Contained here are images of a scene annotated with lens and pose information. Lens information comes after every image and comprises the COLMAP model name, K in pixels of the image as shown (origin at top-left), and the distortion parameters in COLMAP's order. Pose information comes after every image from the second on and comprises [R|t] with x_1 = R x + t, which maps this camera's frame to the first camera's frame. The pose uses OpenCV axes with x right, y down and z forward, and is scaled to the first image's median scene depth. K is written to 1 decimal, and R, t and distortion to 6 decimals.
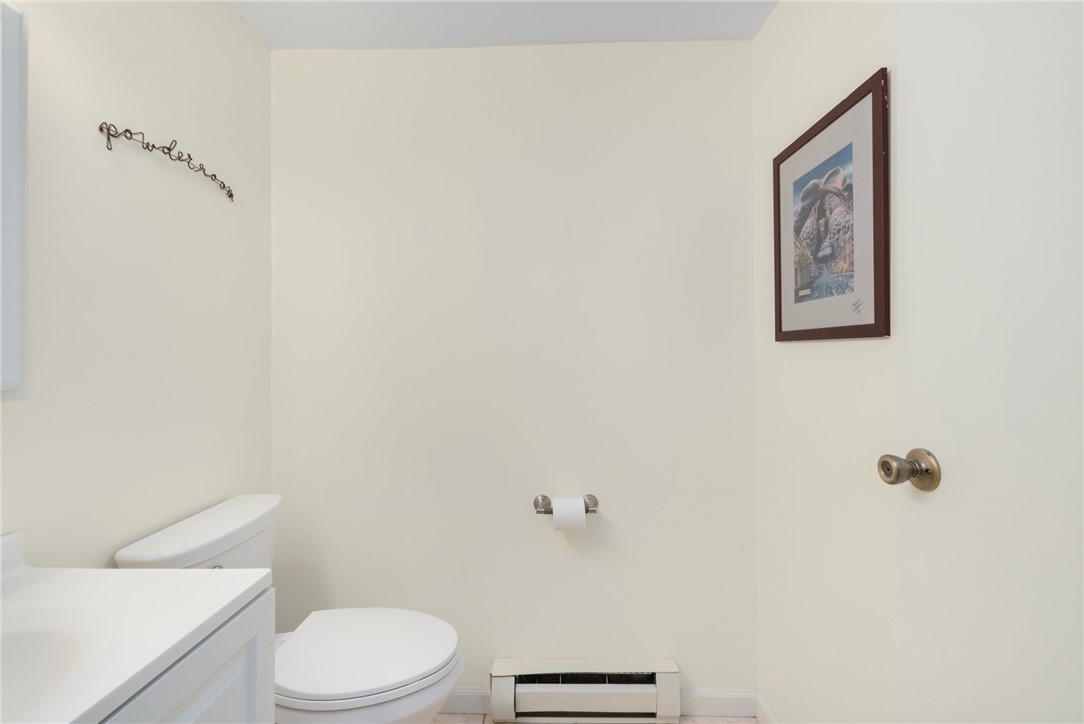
lens RADIAL K [[473.7, 0, 536.6], [0, 473.7, 357.9], [0, 0, 1]] dist [-0.000338, -0.000009]
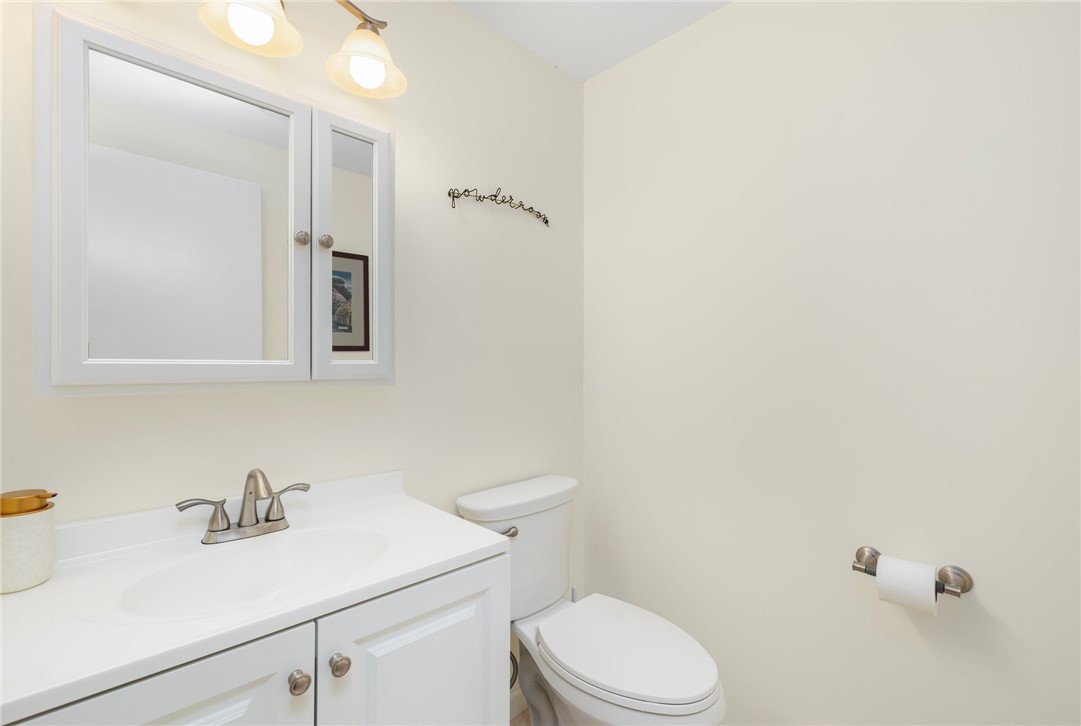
lens RADIAL K [[472.4, 0, 535.1], [0, 472.4, 358.9], [0, 0, 1]] dist [-0.000338, -0.000009]
pose [[0.704744, -0.000419, -0.709462, 0.190423], [0.001565, 0.999998, 0.000964, 0.001568], [0.709460, -0.001789, 0.704743, 0.150541]]
